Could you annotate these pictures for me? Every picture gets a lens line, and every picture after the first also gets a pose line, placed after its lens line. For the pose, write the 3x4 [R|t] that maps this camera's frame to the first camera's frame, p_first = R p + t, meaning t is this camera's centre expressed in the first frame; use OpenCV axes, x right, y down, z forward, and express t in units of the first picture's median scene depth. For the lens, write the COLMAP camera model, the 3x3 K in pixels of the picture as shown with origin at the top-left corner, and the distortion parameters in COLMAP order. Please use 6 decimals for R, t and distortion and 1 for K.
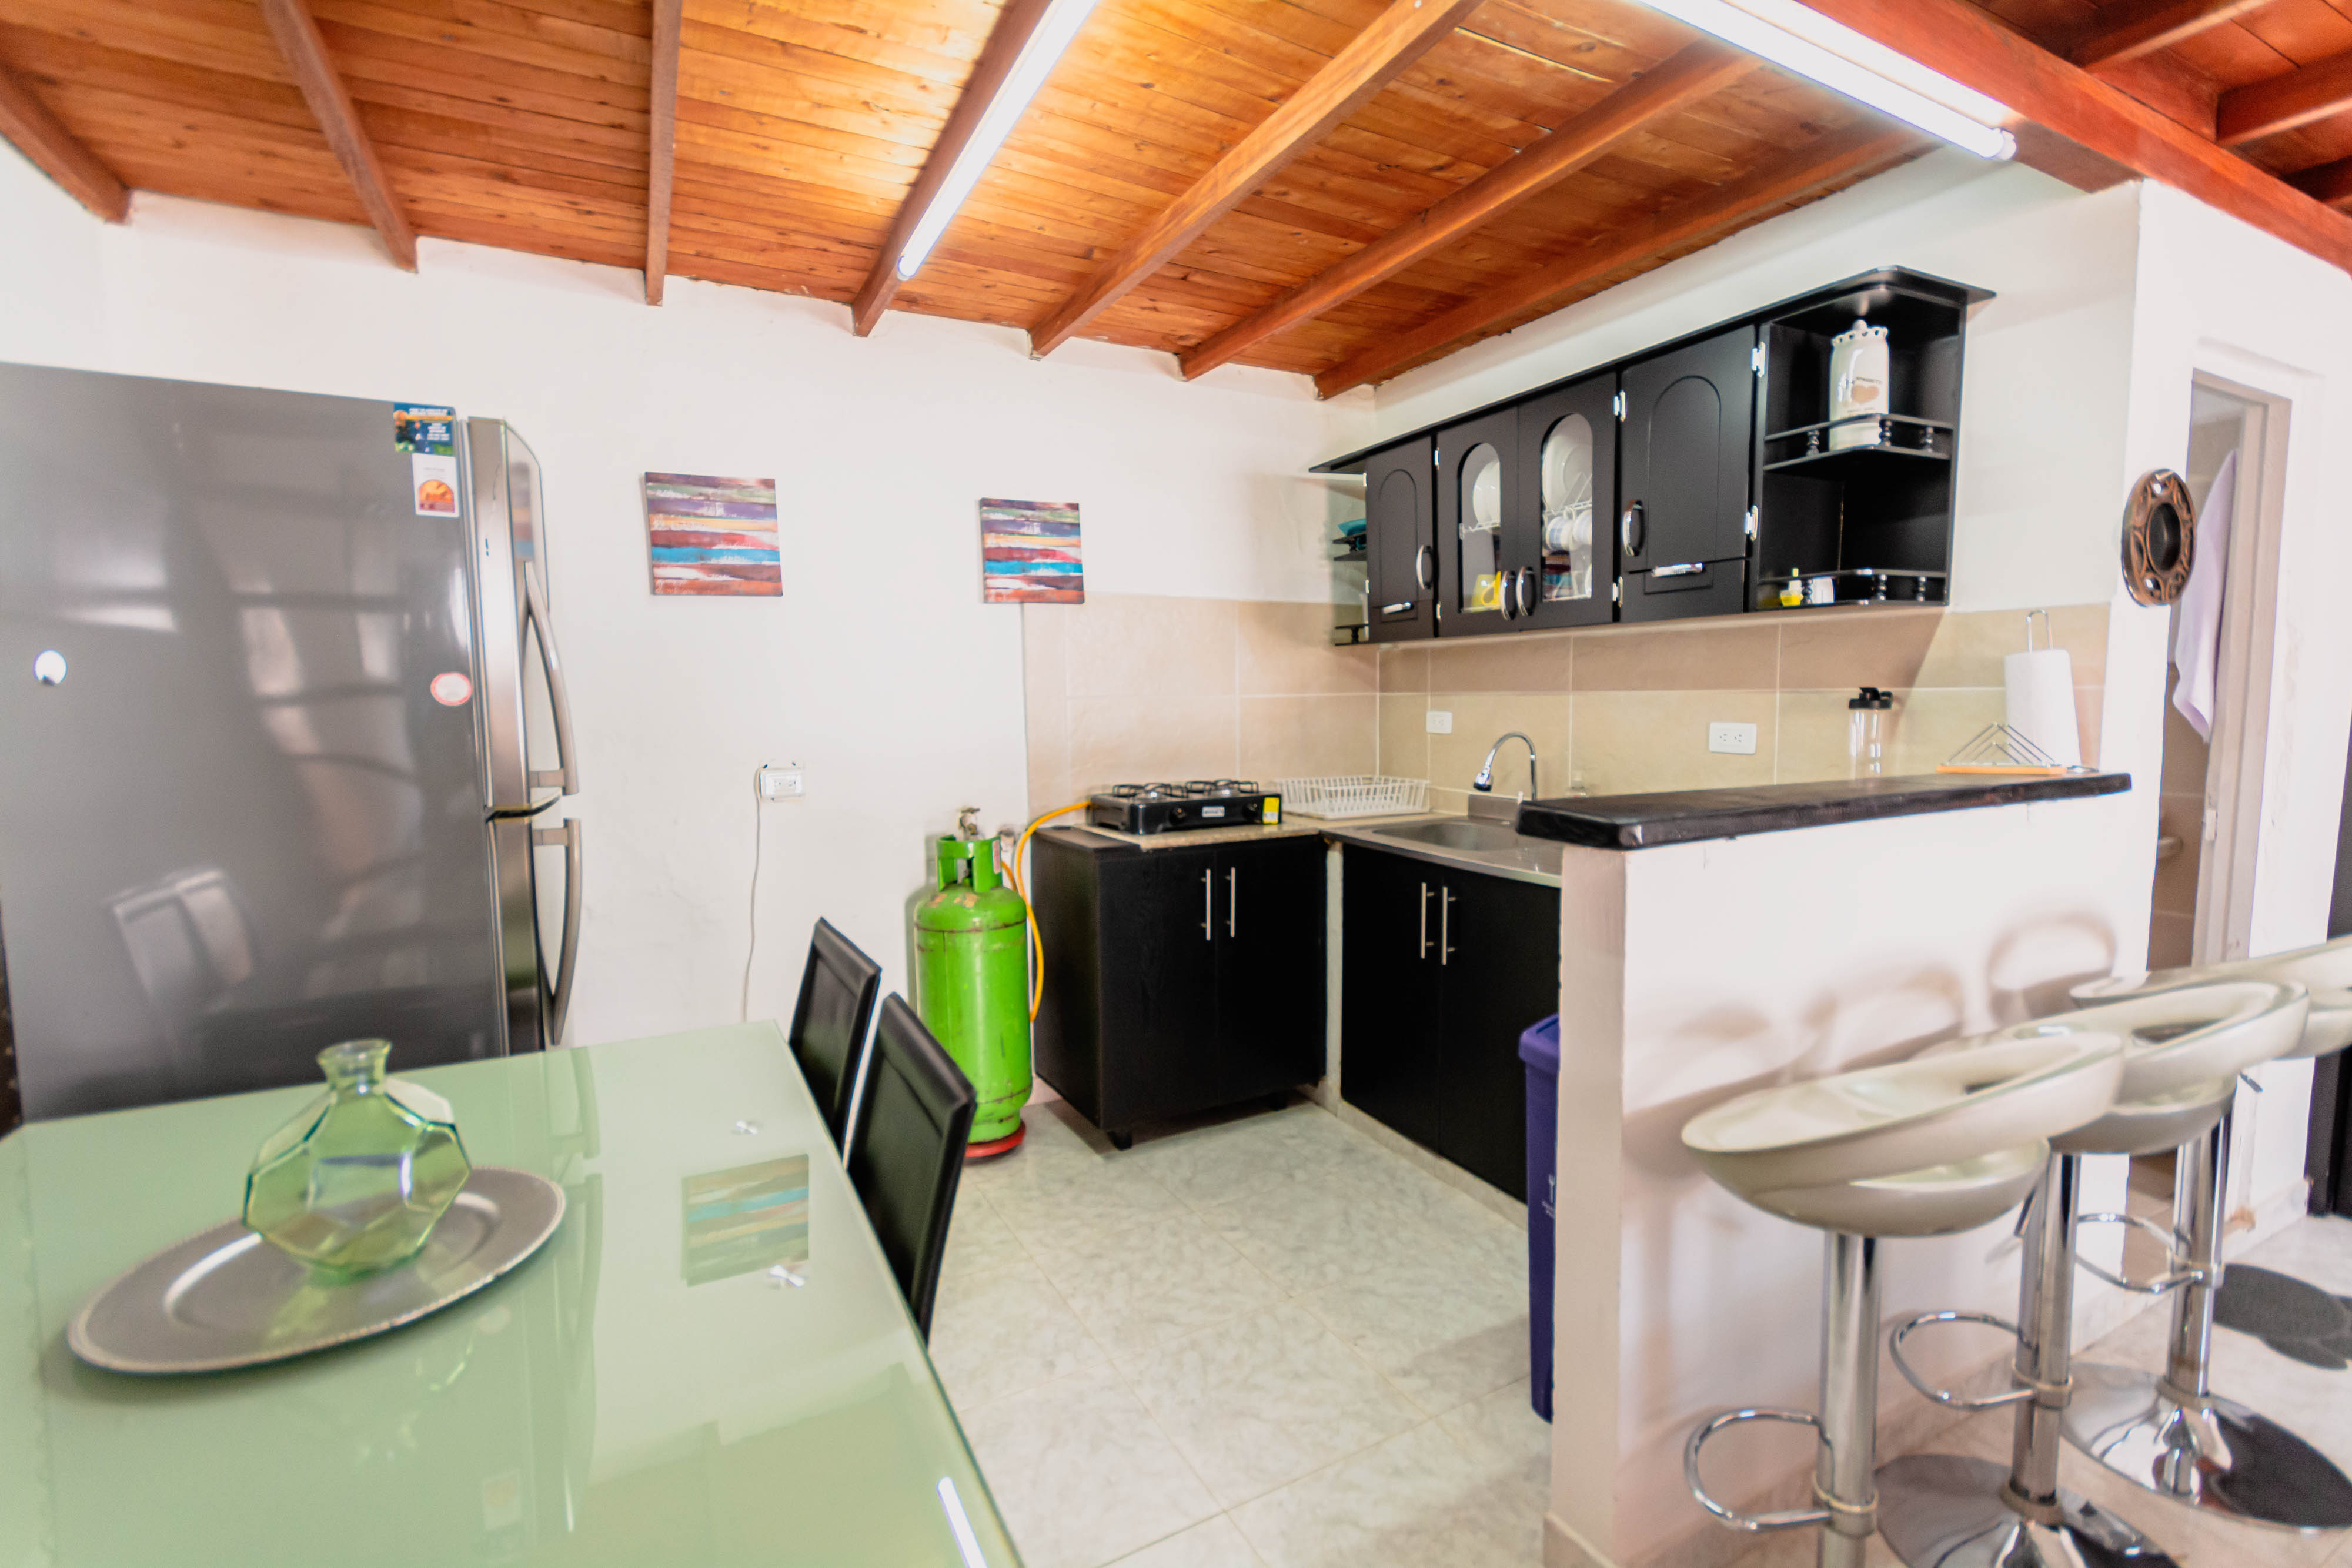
lens RADIAL K [[1036.0, 0, 1182.2], [0, 1036.0, 788.6], [0, 0, 1]] dist [0.006083, -0.001571]
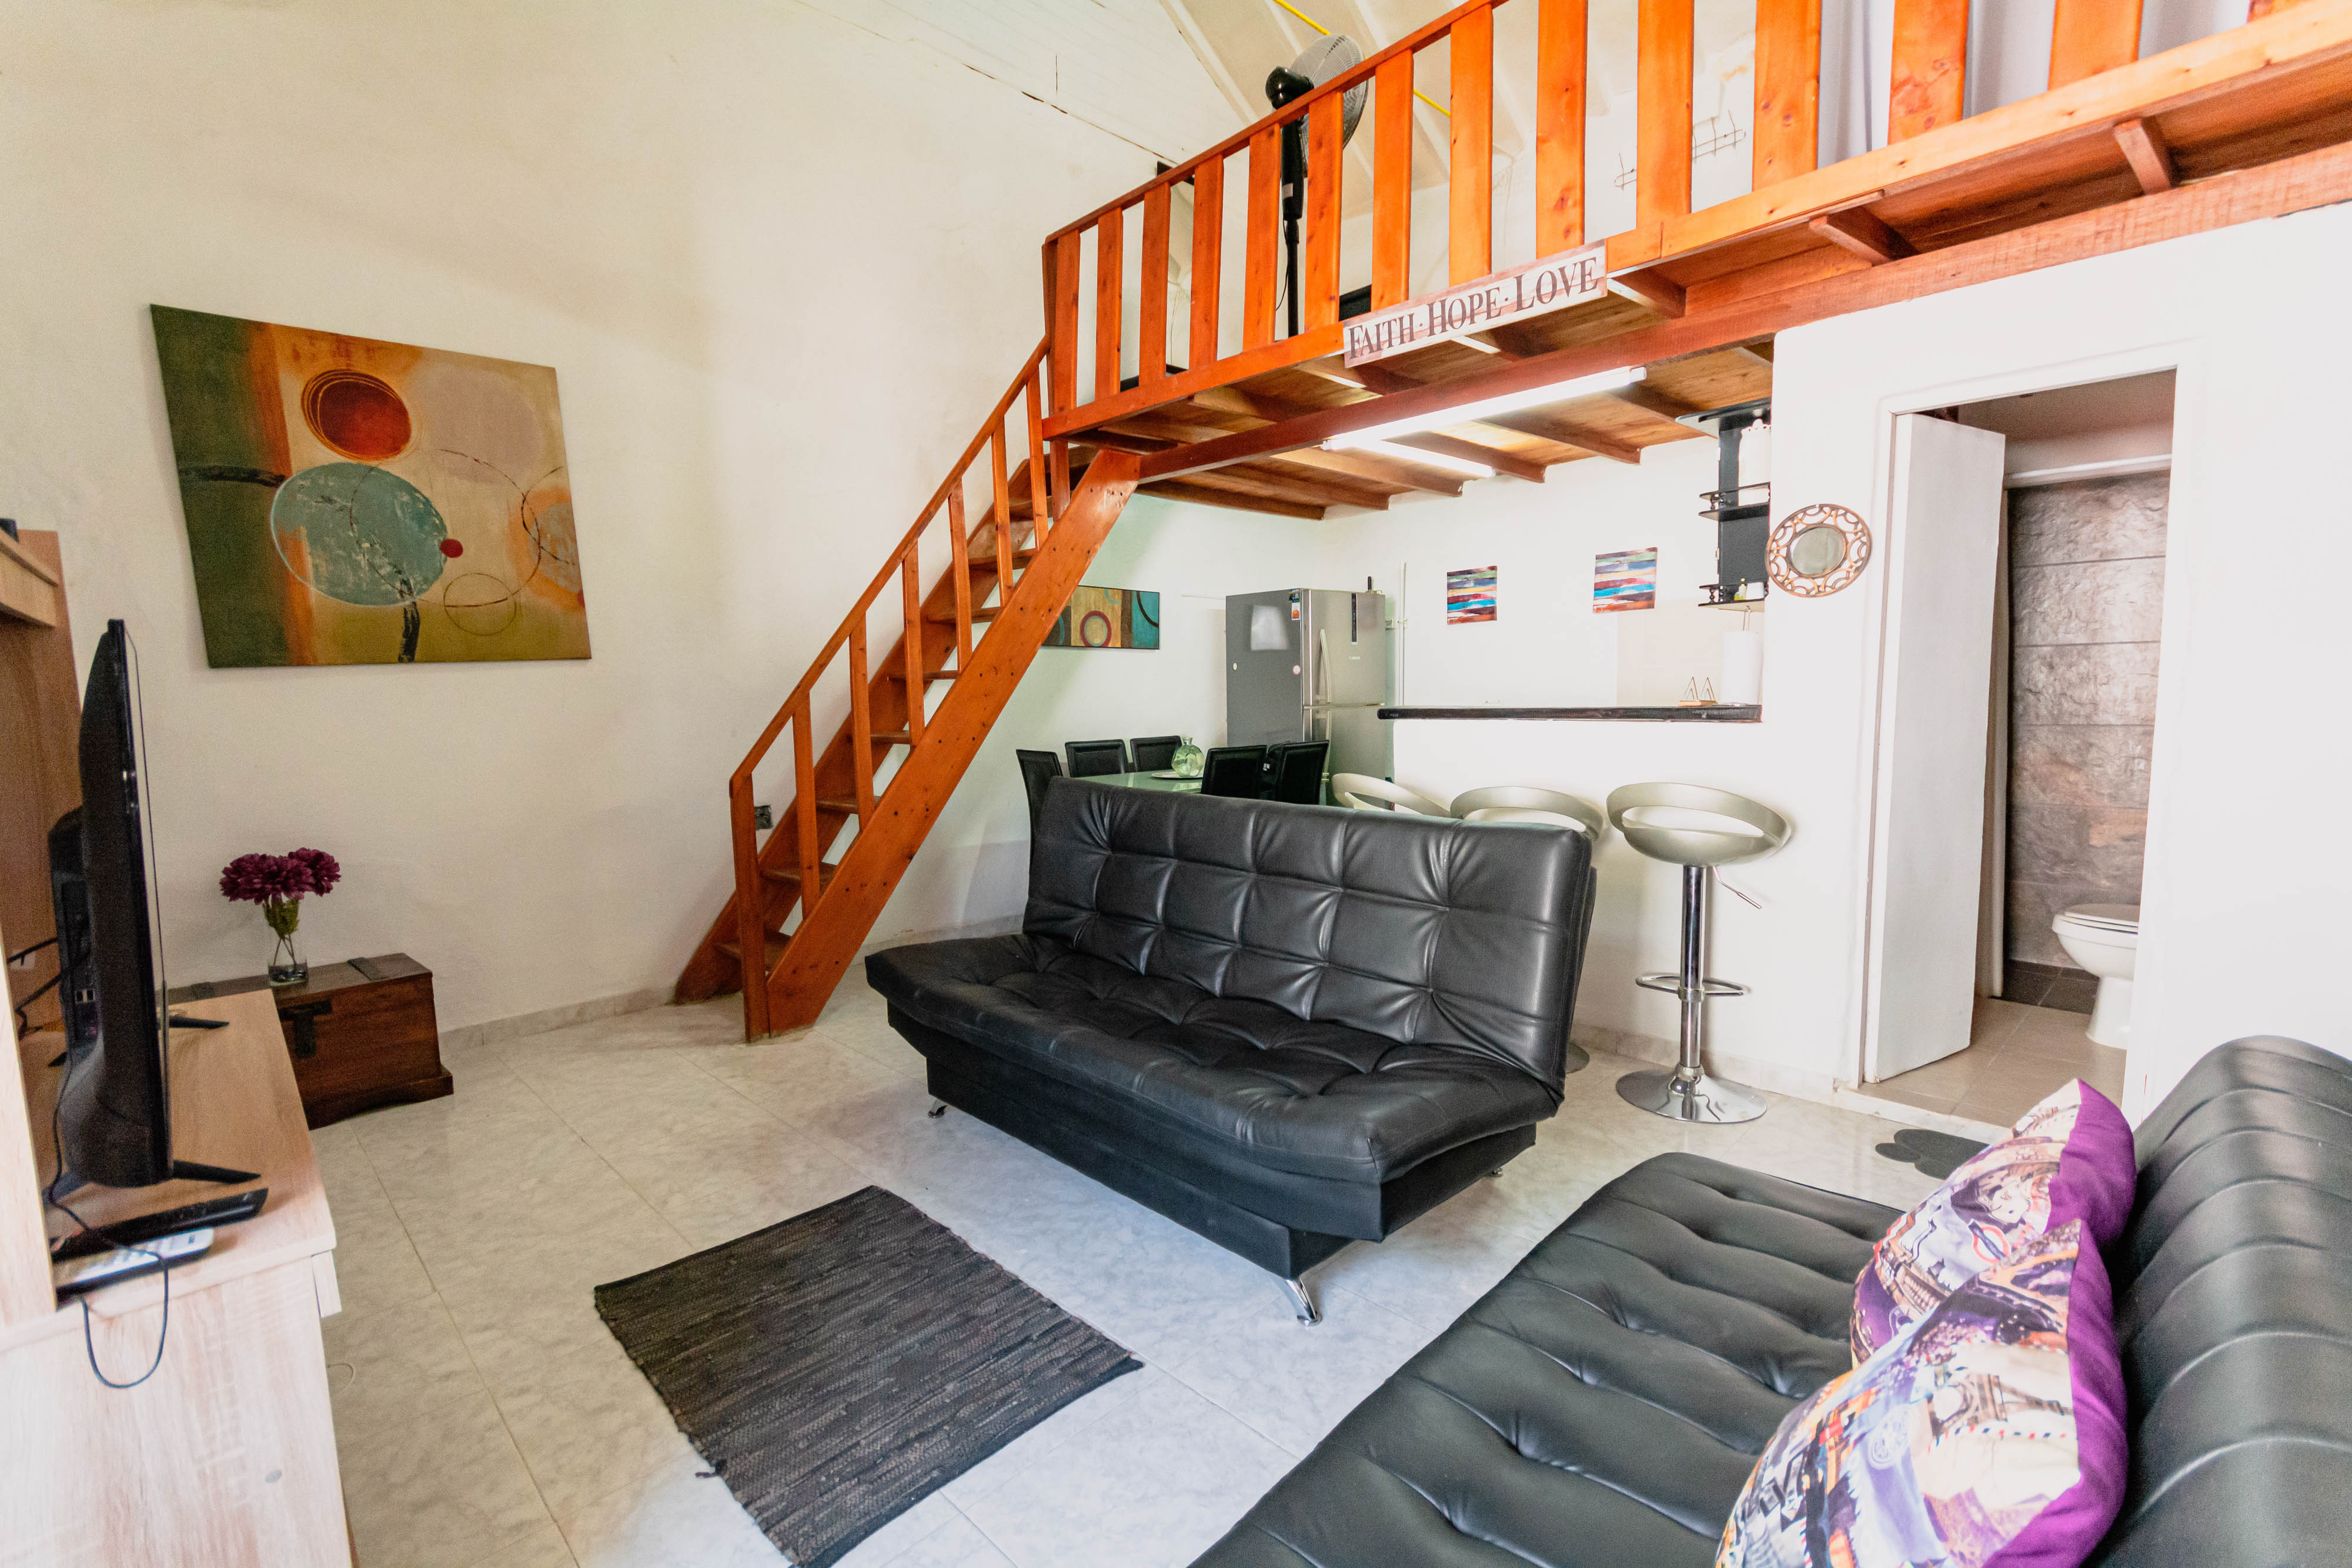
lens RADIAL K [[1036.0, 0, 1178.1], [0, 1036.0, 780.9], [0, 0, 1]] dist [0.006083, -0.001571]
pose [[0.279431, 0.087942, -0.956130, 1.825577], [-0.064618, 0.995262, 0.072656, 0.033057], [0.957989, 0.041481, 0.283789, -0.244611]]
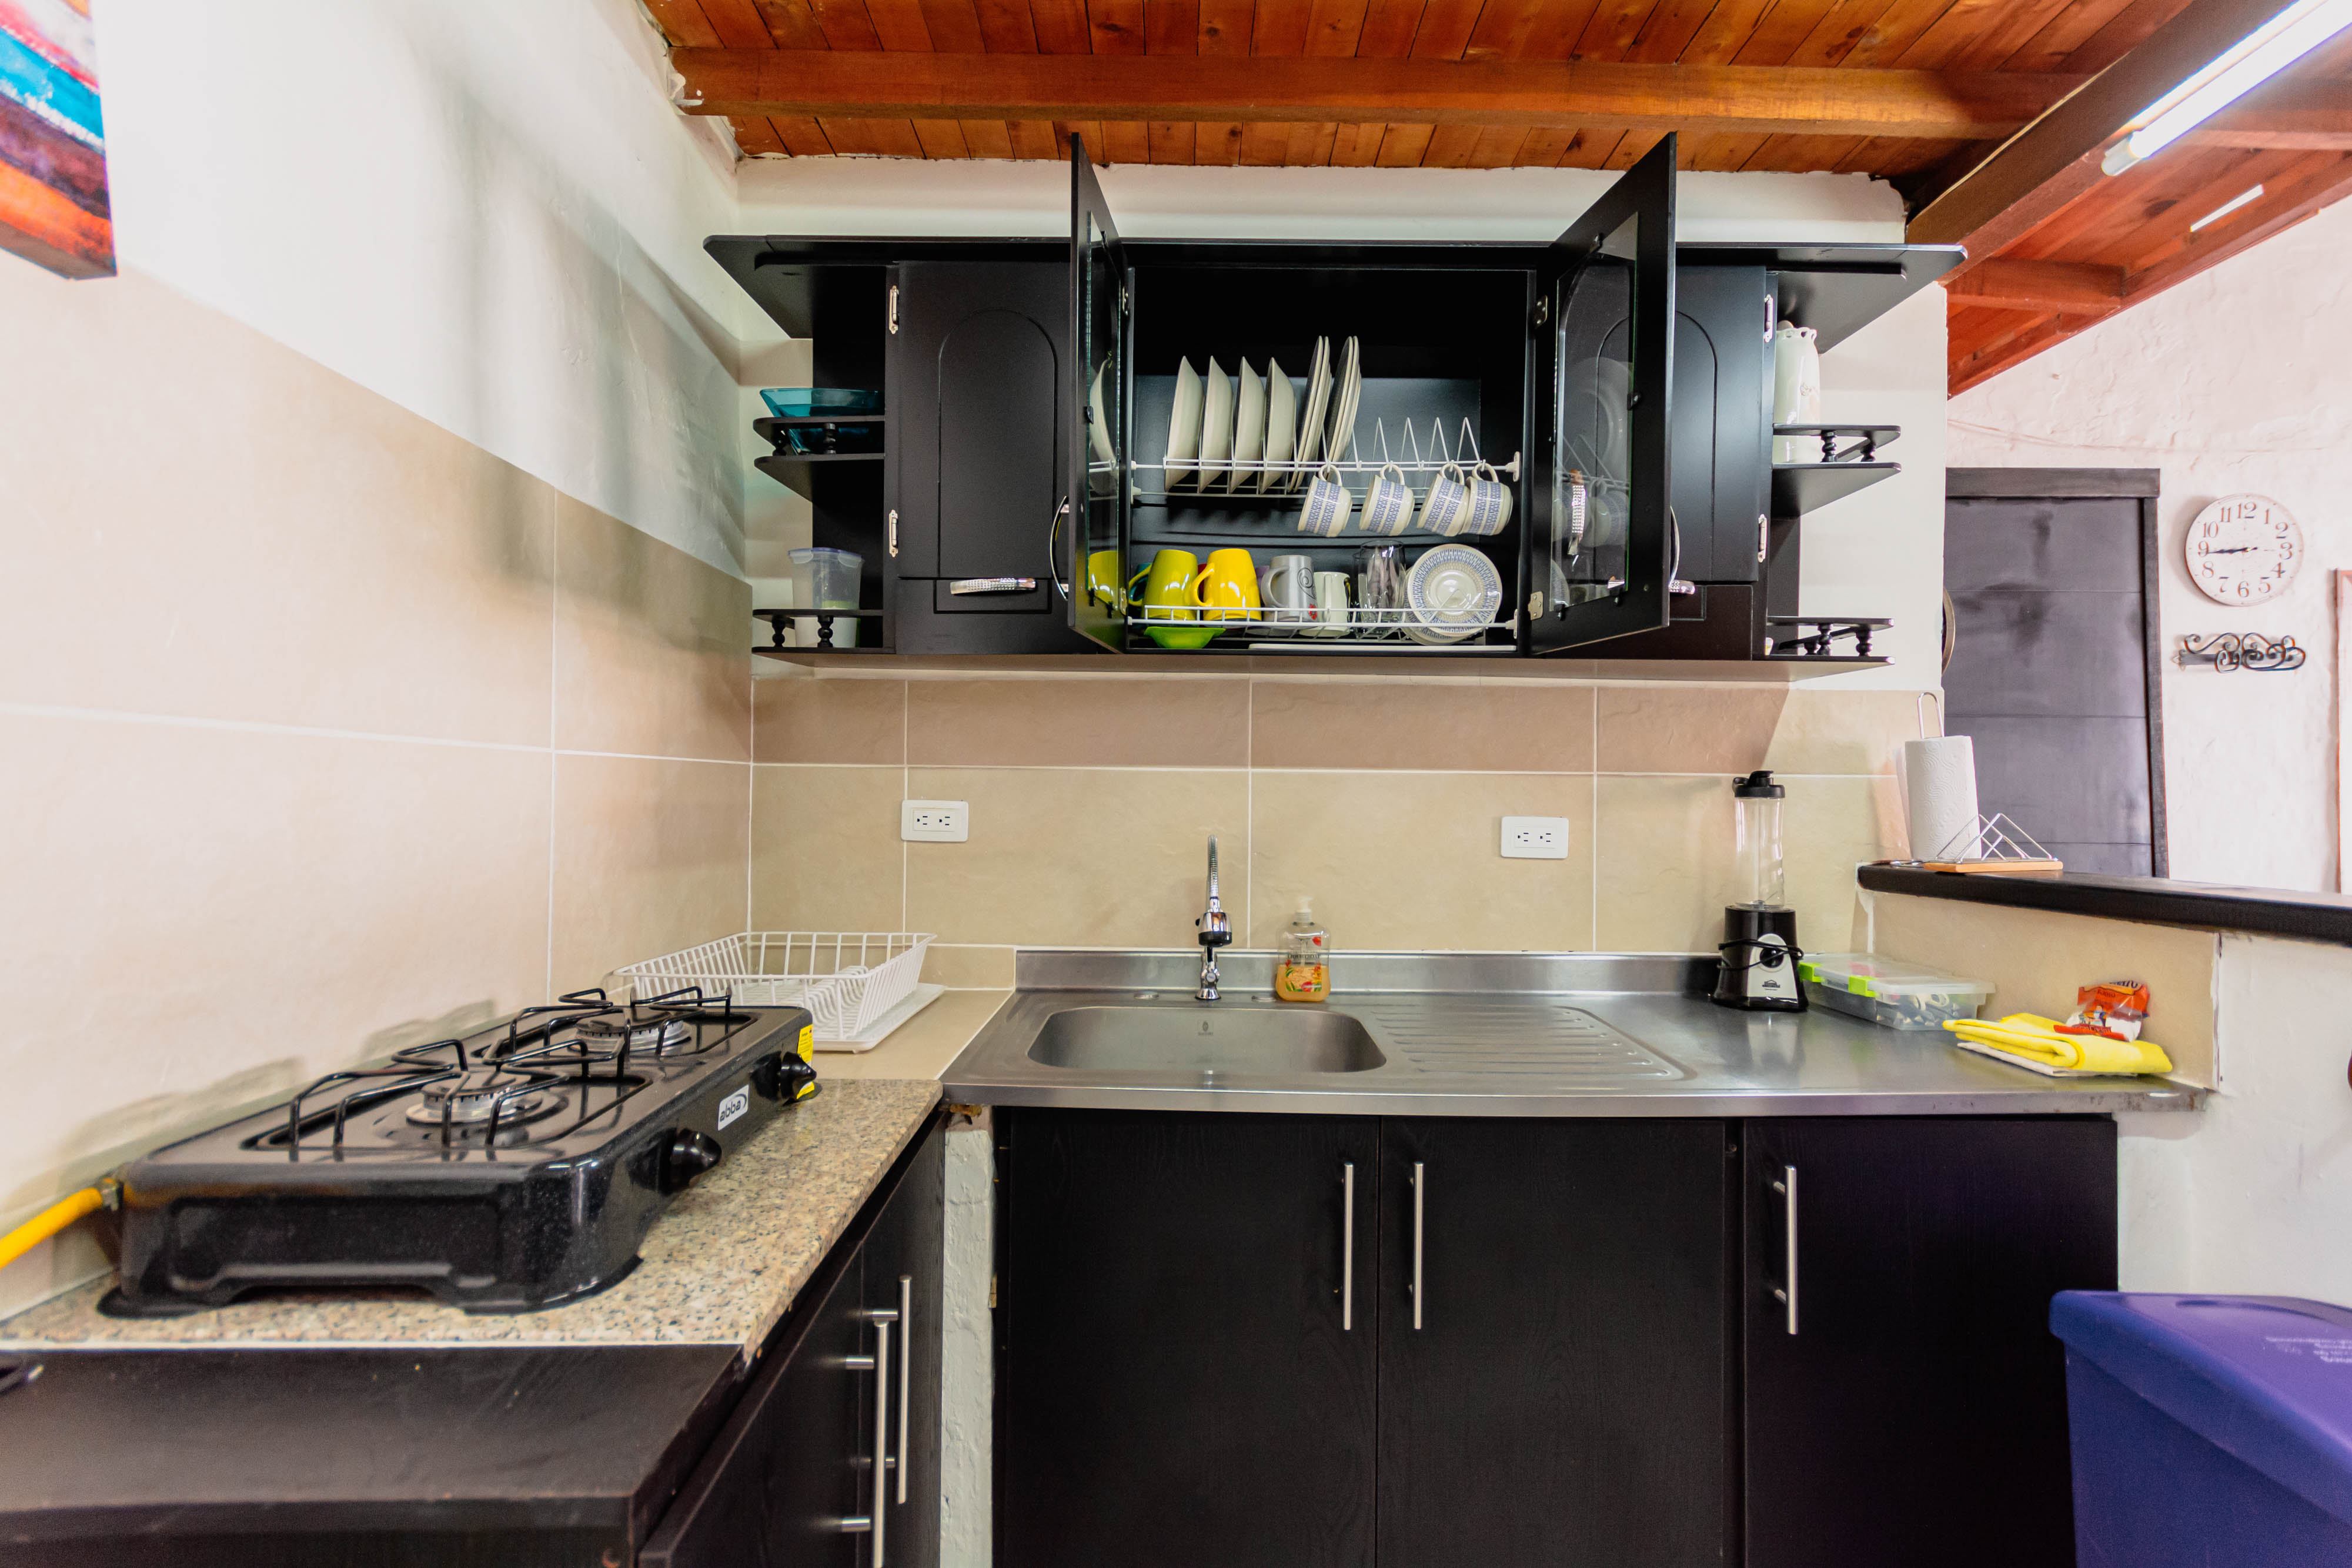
lens RADIAL K [[1036.0, 0, 1180.2], [0, 1036.0, 789.1], [0, 0, 1]] dist [0.006083, -0.001571]
pose [[0.456368, 0.022670, 0.889502, -0.261802], [0.063700, 0.996278, -0.058073, -0.063741], [-0.887508, 0.083164, 0.453225, 1.008834]]
